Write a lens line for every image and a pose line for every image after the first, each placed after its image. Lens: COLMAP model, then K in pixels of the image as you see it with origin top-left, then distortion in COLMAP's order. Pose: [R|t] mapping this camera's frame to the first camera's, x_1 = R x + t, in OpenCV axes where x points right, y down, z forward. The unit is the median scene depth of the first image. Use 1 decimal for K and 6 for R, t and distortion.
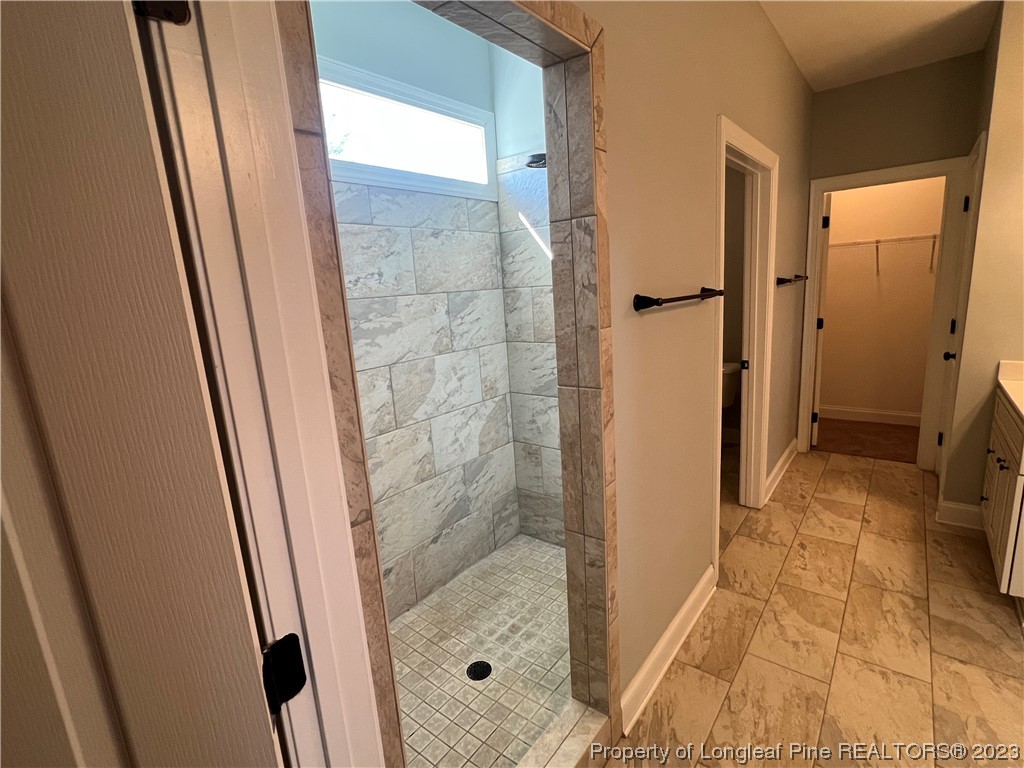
lens RADIAL K [[479.8, 0, 513.0], [0, 479.8, 387.0], [0, 0, 1]] dist [0.003734, 0.000745]
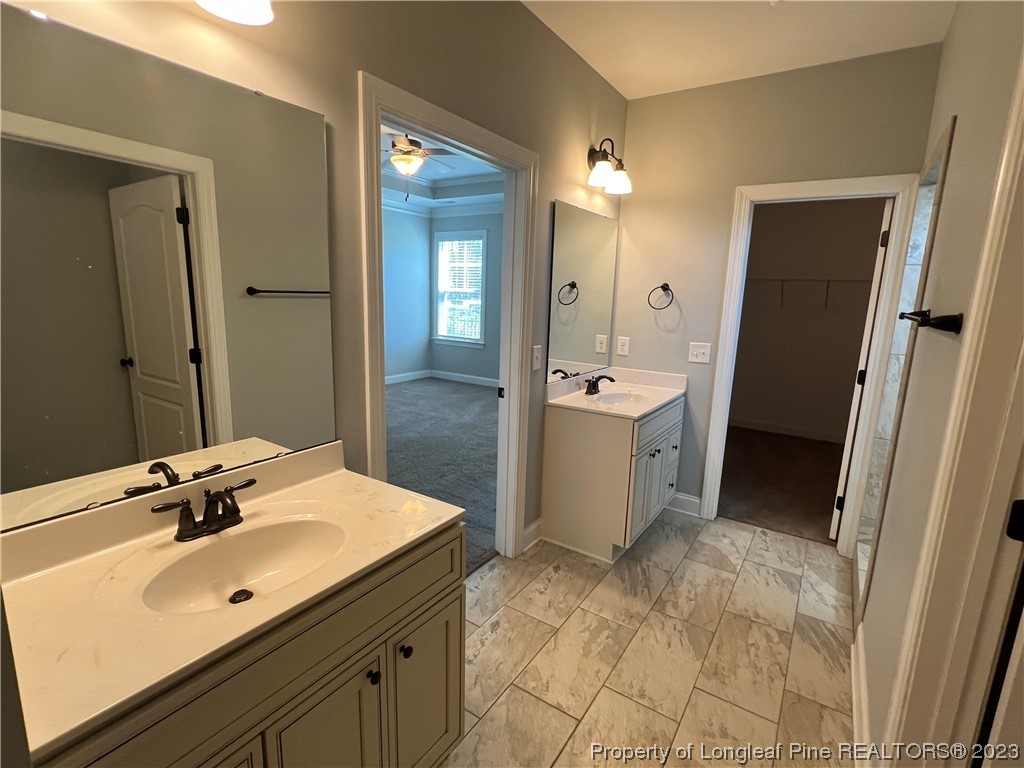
lens RADIAL K [[479.8, 0, 505.1], [0, 479.8, 377.2], [0, 0, 1]] dist [0.003734, 0.000745]
pose [[-0.997156, 0.034955, -0.066770, 1.108370], [0.006953, 0.924825, 0.380329, -0.406669], [0.075045, 0.378783, -0.922438, 1.669190]]
